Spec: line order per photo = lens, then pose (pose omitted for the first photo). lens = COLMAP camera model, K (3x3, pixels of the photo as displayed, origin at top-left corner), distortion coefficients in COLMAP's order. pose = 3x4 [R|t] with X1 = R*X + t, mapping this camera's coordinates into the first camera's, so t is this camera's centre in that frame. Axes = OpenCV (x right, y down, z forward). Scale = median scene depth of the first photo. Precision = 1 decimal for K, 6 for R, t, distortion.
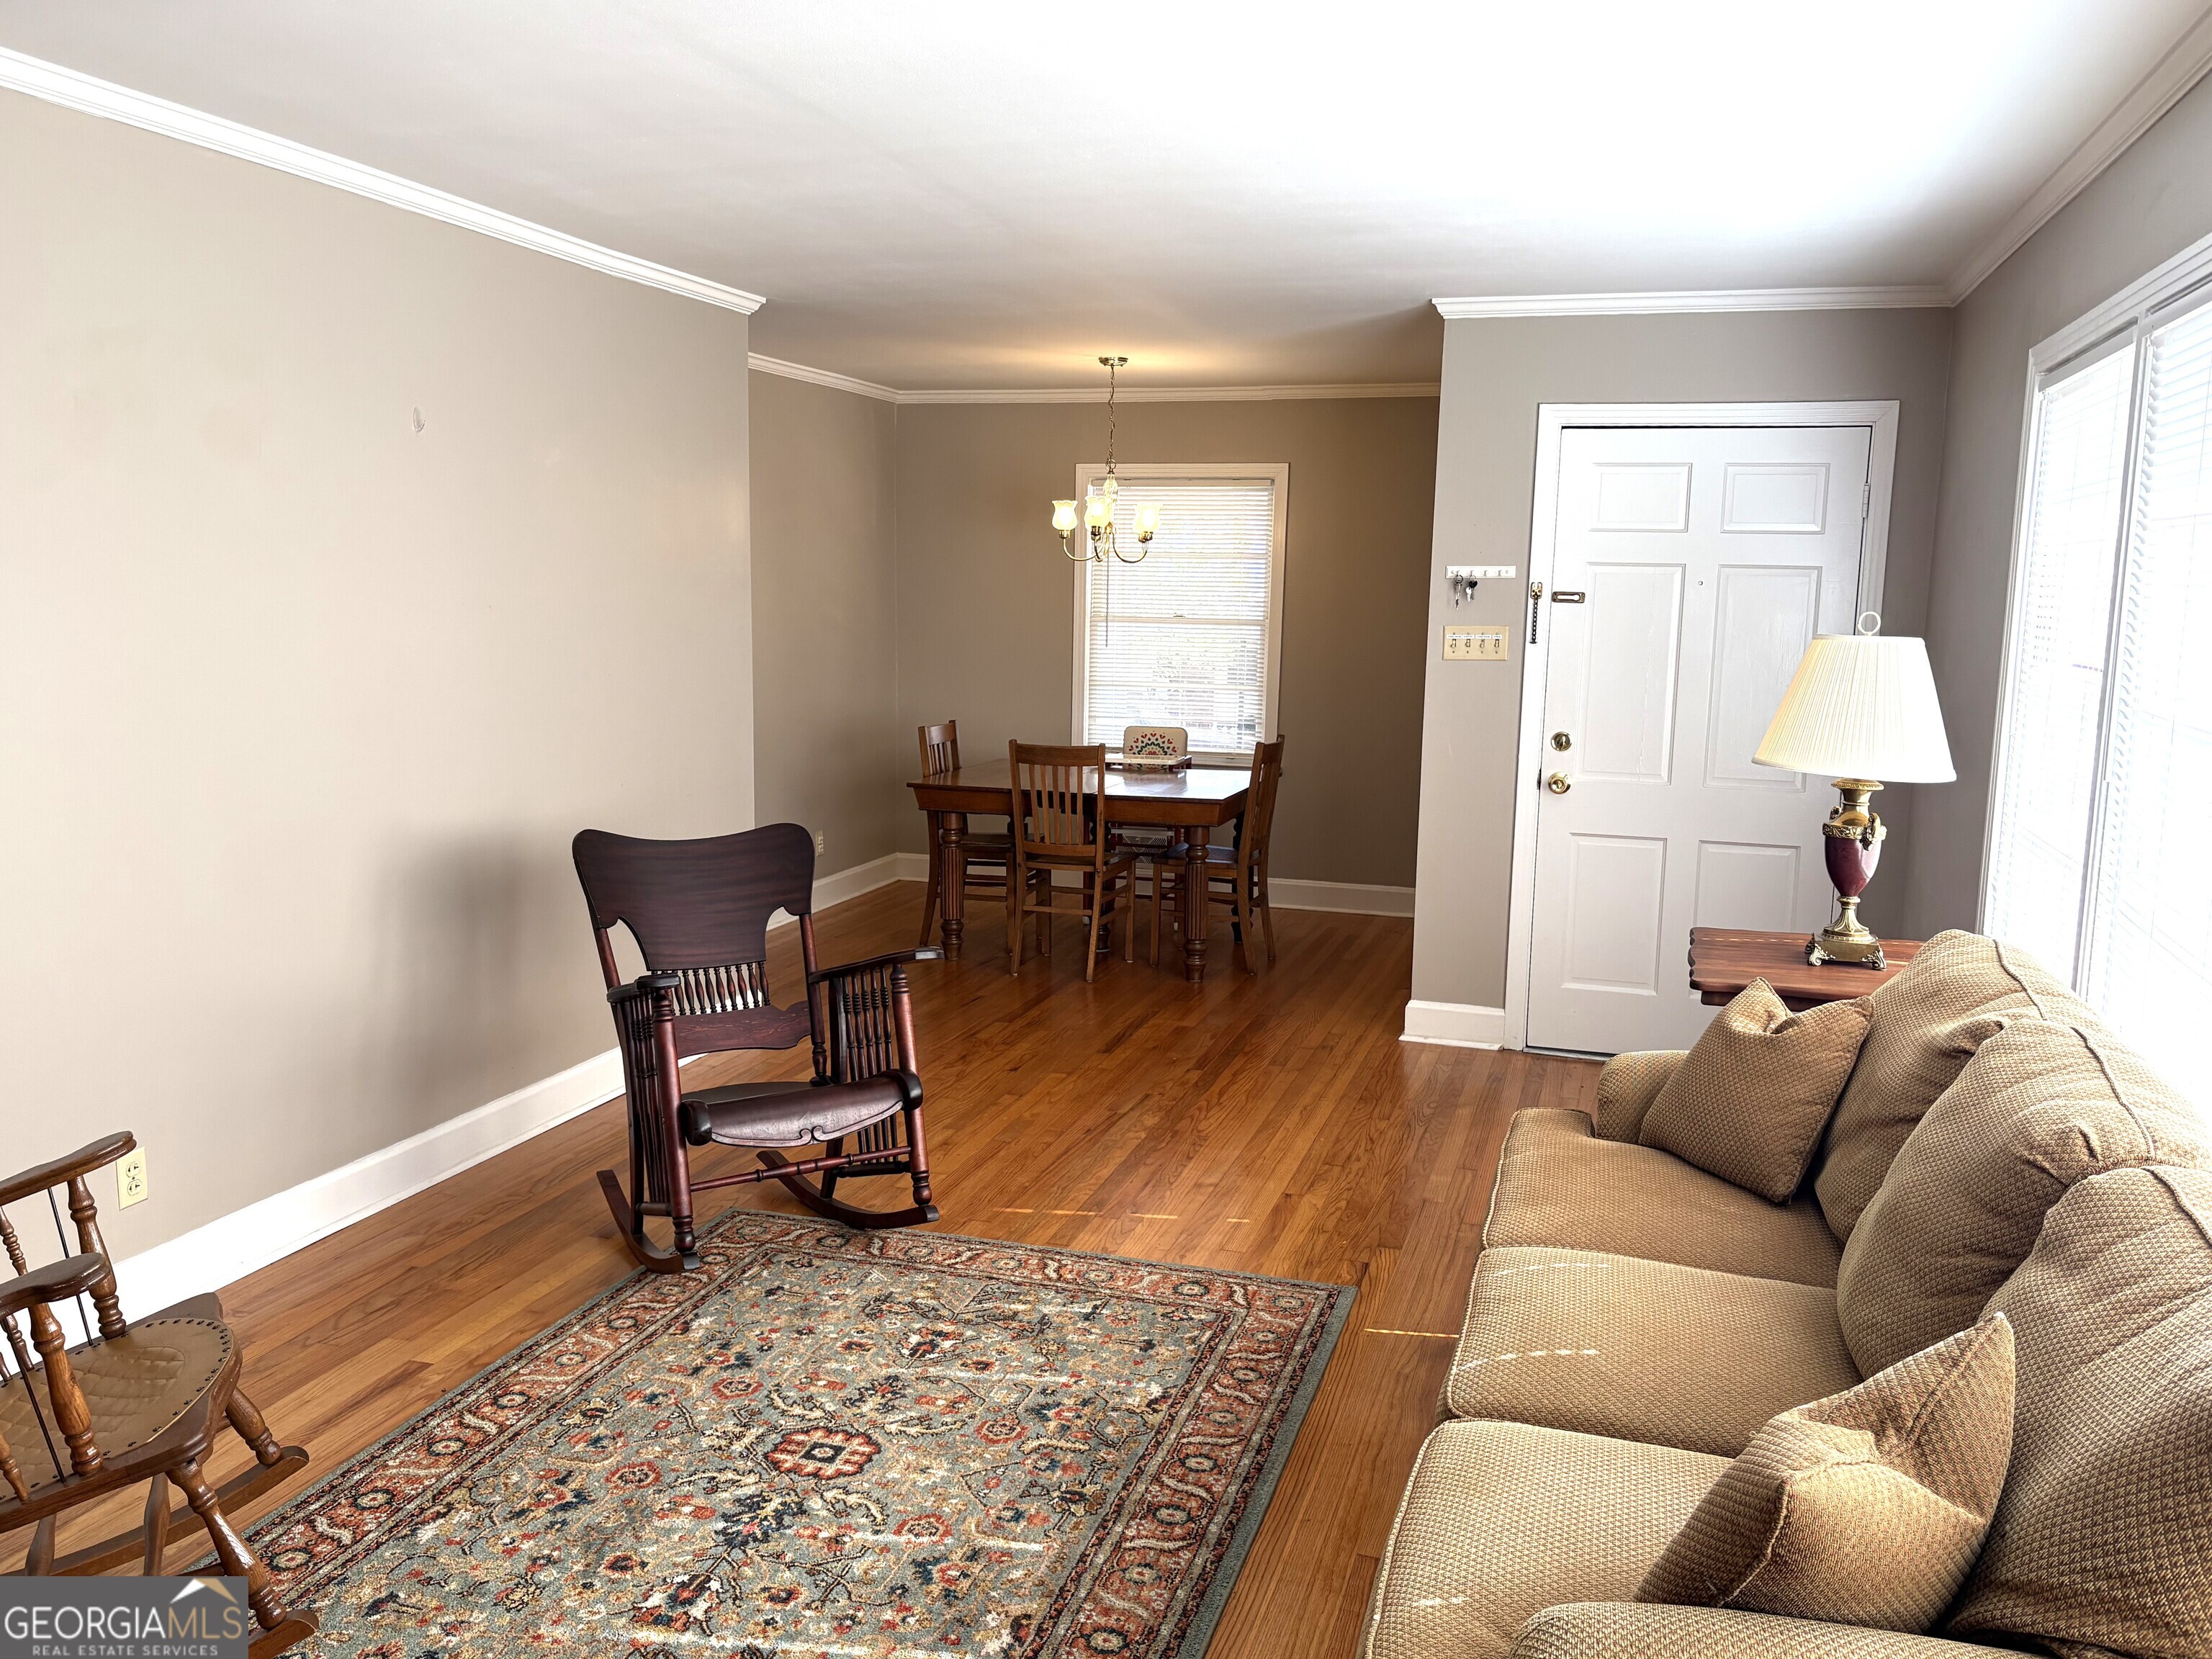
lens RADIAL K [[1700.1, 0, 1092.6], [0, 1700.1, 830.9], [0, 0, 1]] dist [0.002498, -0.006866]
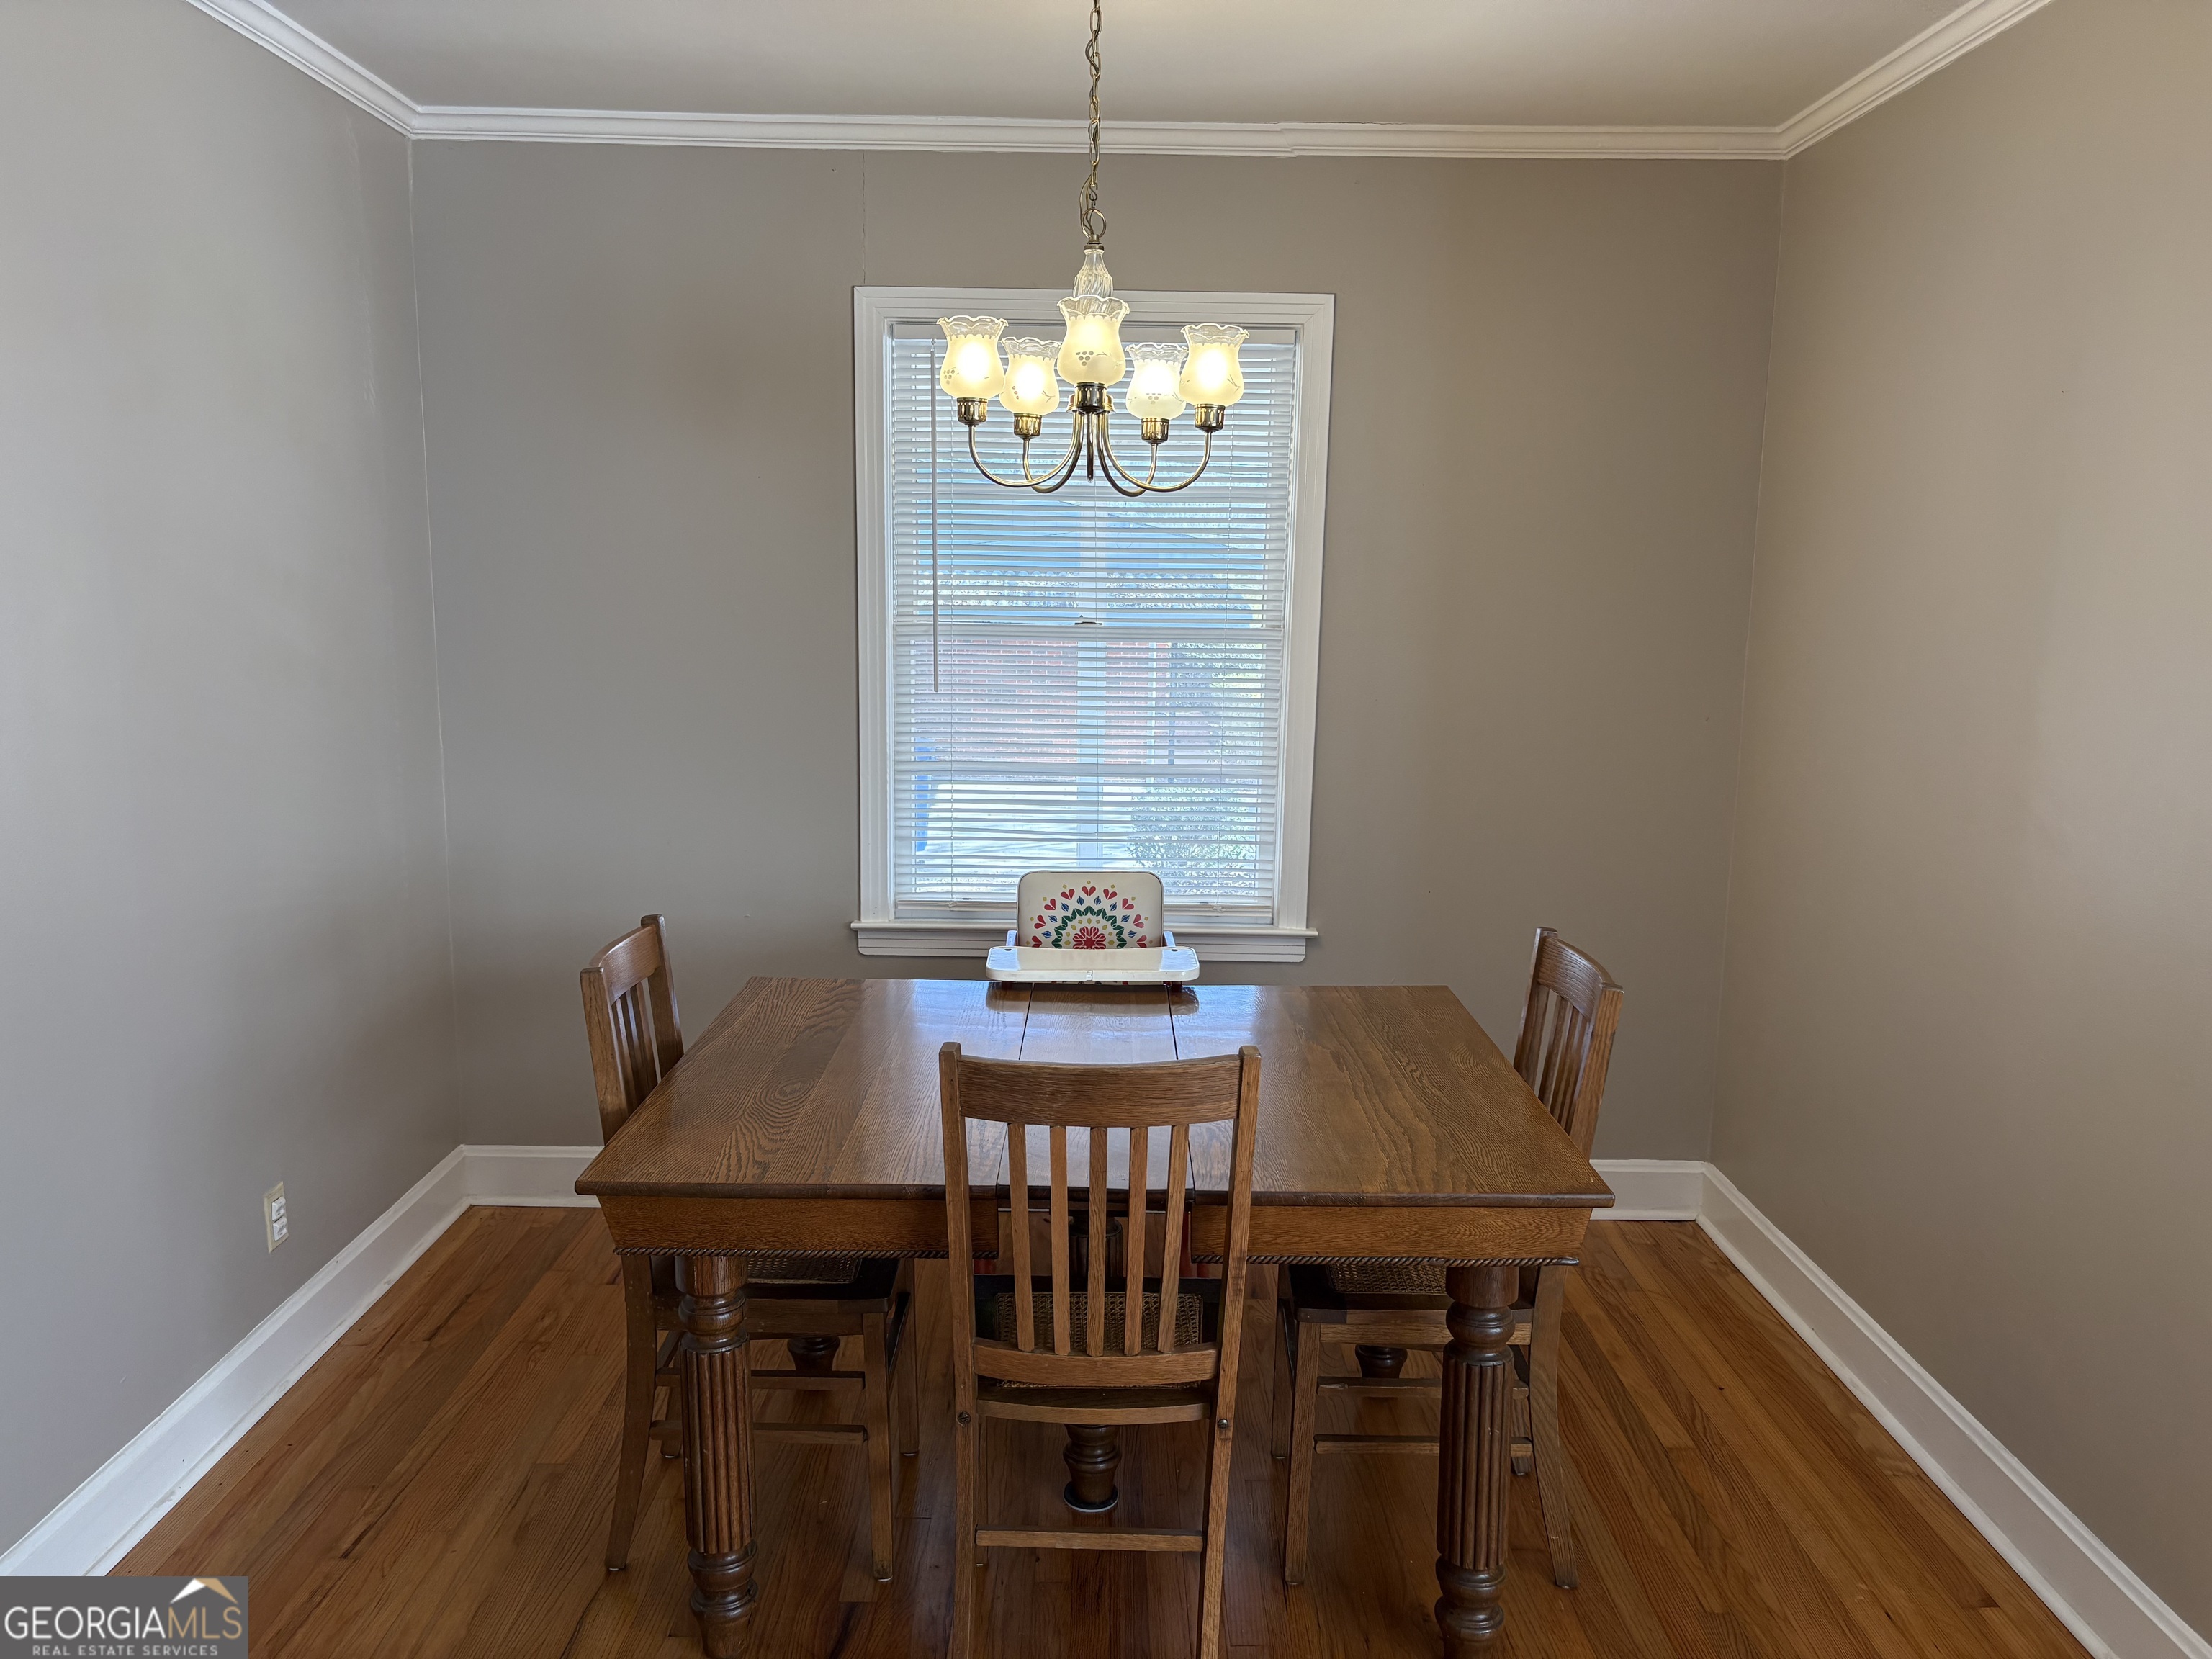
lens RADIAL K [[1700.1, 0, 1092.6], [0, 1700.1, 830.9], [0, 0, 1]] dist [0.002498, -0.006866]
pose [[0.956128, -0.049075, 0.288811, -0.089775], [0.046058, 0.998790, 0.017237, -0.079705], [-0.289307, -0.003179, 0.957231, 0.571441]]
